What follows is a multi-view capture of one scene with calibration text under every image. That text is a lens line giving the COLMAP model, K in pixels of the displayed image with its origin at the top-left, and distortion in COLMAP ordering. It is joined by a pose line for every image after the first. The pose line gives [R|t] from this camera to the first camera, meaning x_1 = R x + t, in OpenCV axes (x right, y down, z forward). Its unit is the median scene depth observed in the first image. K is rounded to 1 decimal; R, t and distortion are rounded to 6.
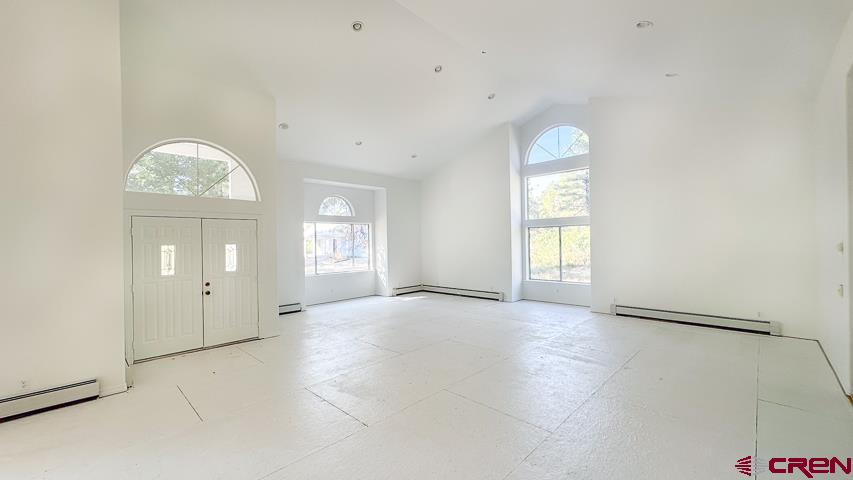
lens RADIAL K [[343.0, 0, 420.7], [0, 343.0, 246.2], [0, 0, 1]] dist [-0.003017, 0.000323]
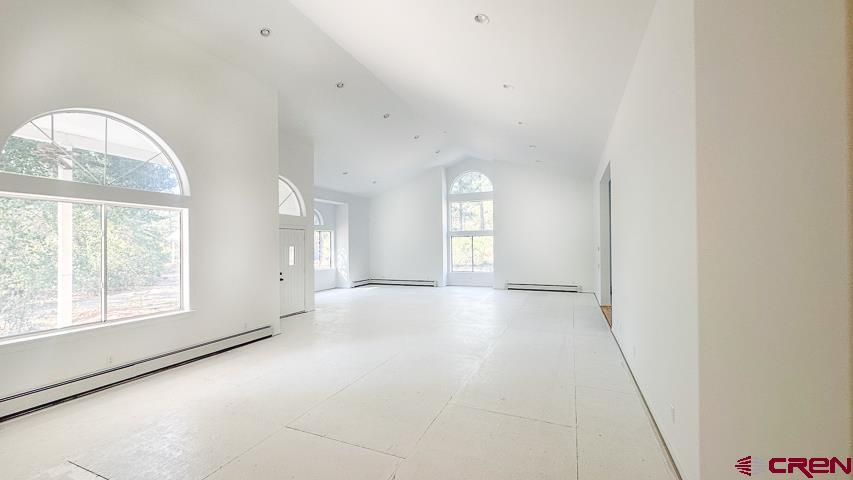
lens RADIAL K [[343.0, 0, 429.2], [0, 343.0, 243.2], [0, 0, 1]] dist [-0.003017, 0.000323]
pose [[0.927227, 0.007197, 0.374431, -0.316845], [0.001073, 0.999760, -0.021874, 0.007652], [-0.374499, 0.020684, 0.926997, -0.320102]]
